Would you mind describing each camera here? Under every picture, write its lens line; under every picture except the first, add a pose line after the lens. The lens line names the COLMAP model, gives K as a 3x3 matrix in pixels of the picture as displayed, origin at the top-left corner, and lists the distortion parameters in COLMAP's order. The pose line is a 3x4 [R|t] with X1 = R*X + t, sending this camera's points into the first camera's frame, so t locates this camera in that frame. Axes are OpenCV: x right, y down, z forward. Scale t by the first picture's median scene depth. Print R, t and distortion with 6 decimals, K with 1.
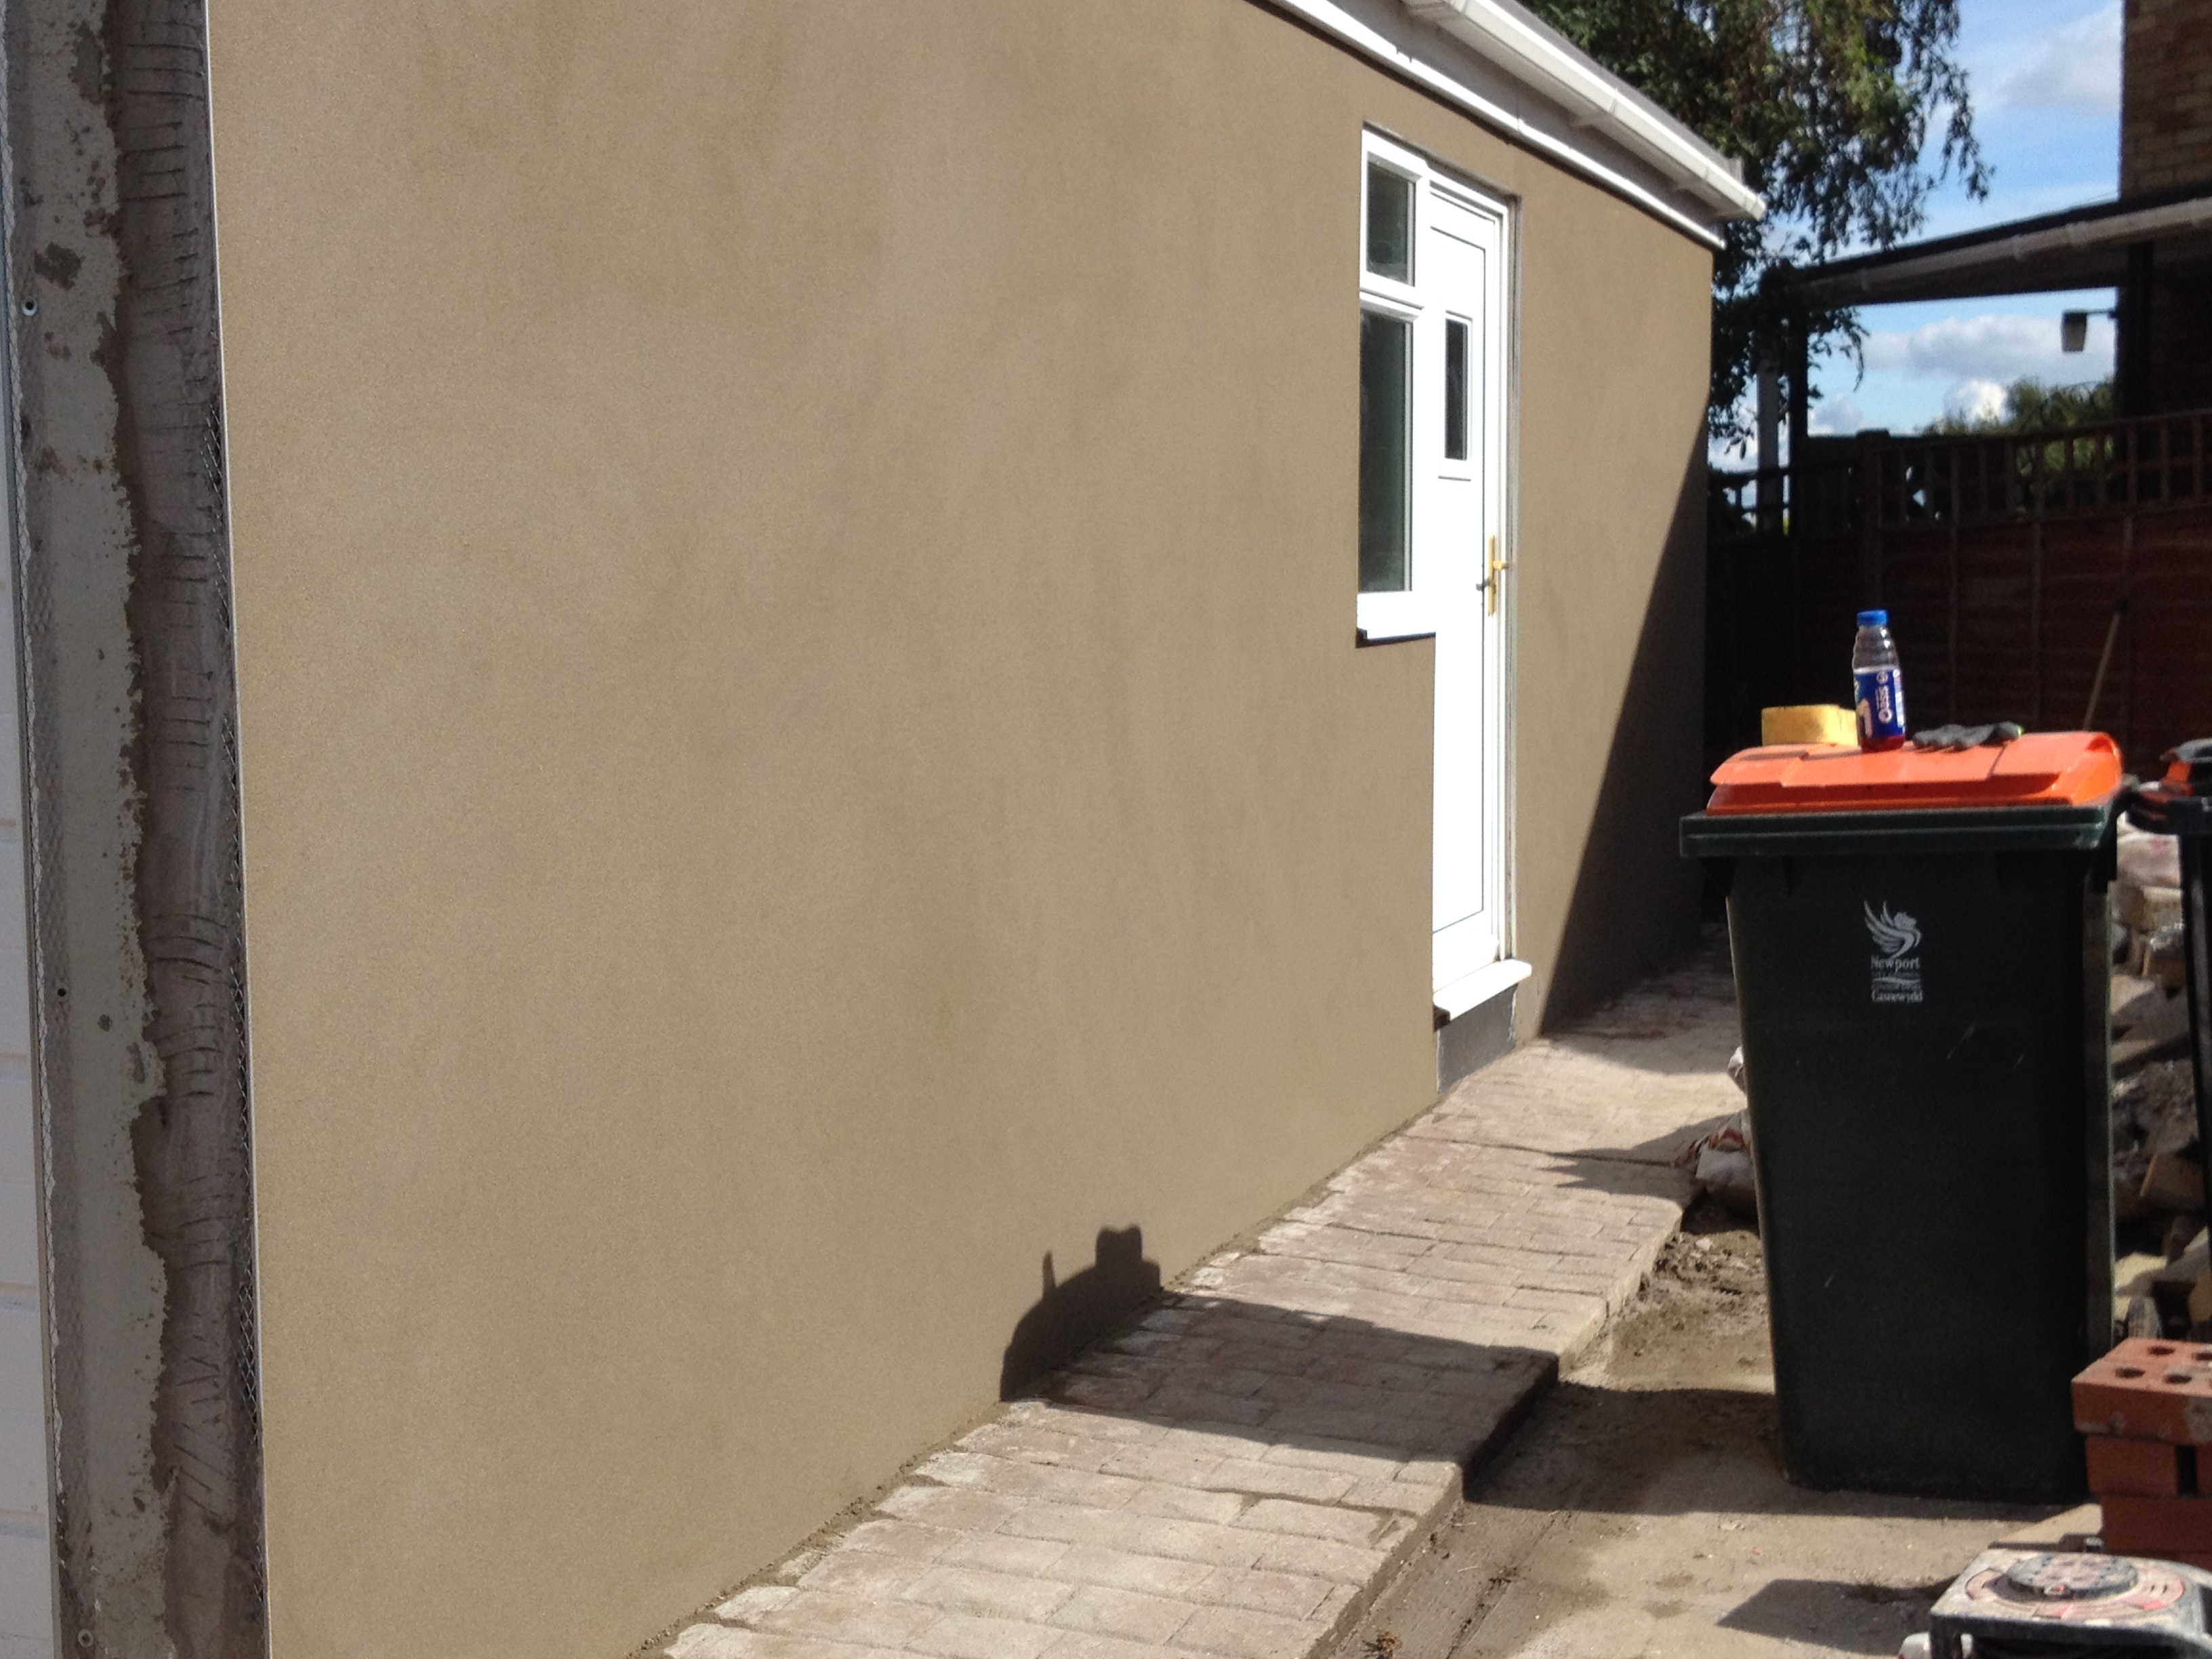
lens RADIAL K [[3042.4, 0, 1106.0], [0, 3042.4, 829.5], [0, 0, 1]] dist [0.371828, -1.078888]
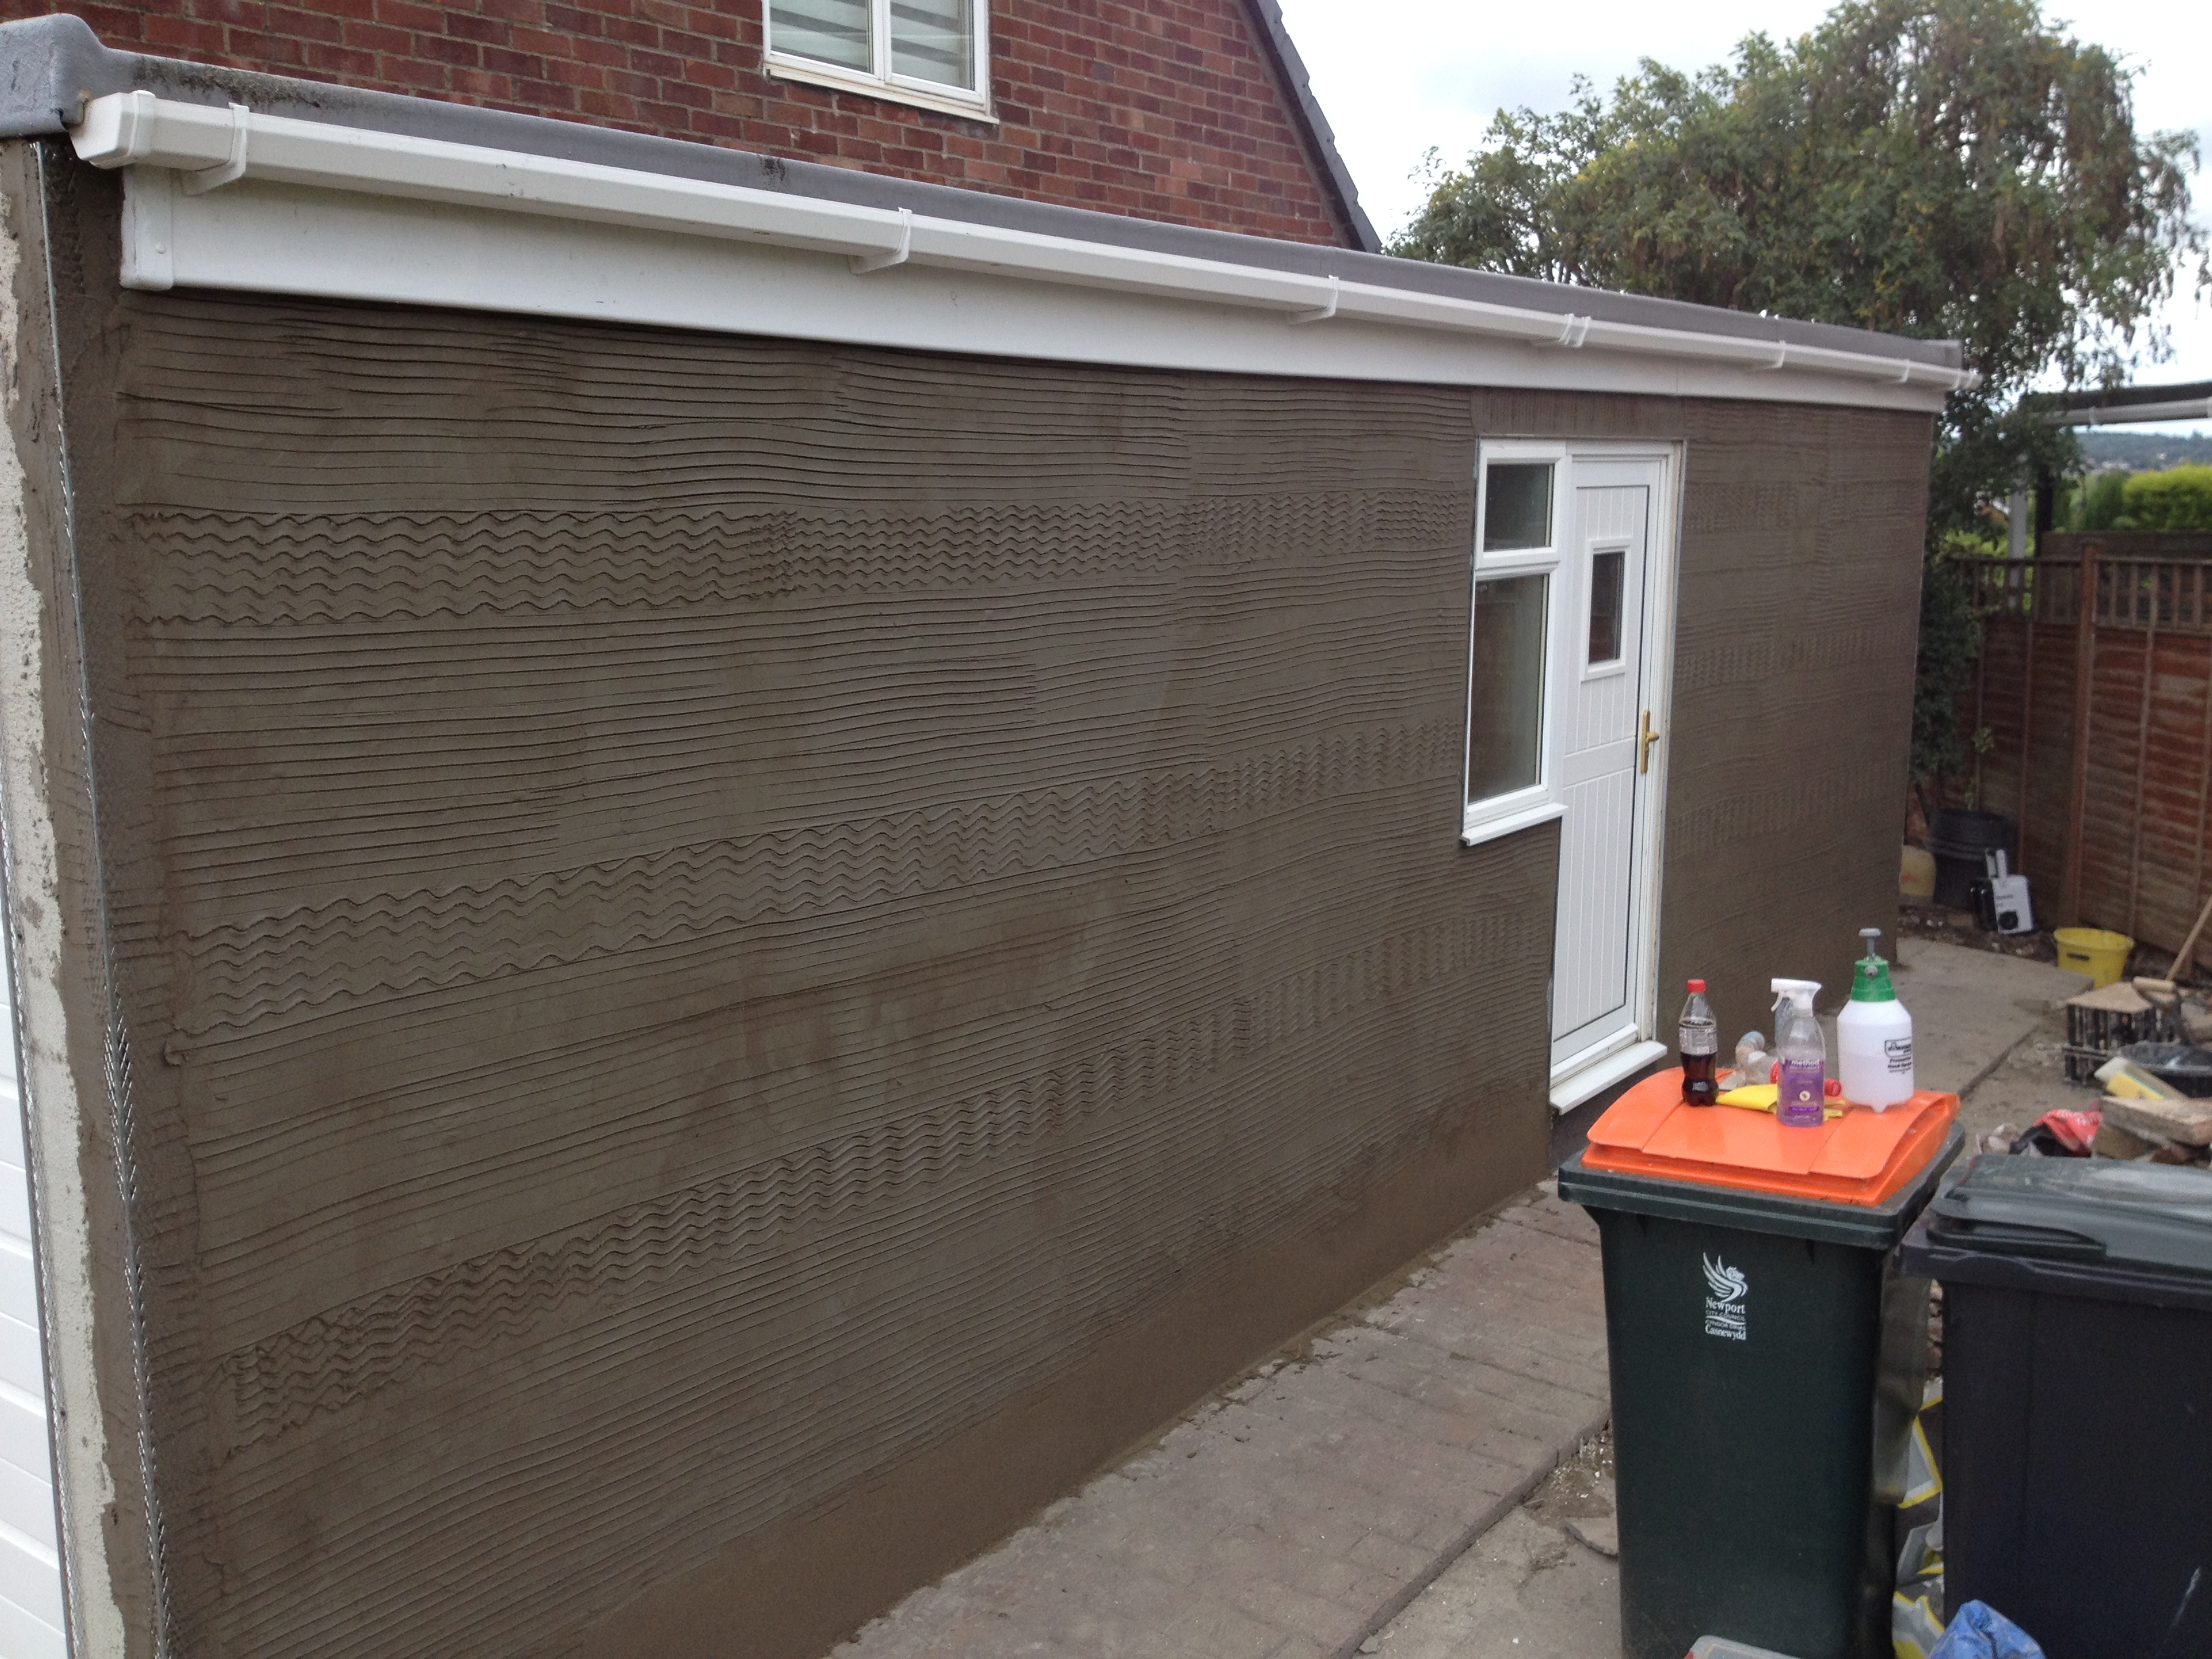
lens RADIAL K [[2239.6, 0, 1106.0], [0, 2239.6, 829.5], [0, 0, 1]] dist [0.118447, -0.435040]
pose [[0.966052, 0.075715, -0.247005, 0.165339], [-0.047011, 0.991647, 0.120112, -0.169158], [0.254036, -0.104422, 0.961541, 0.094918]]
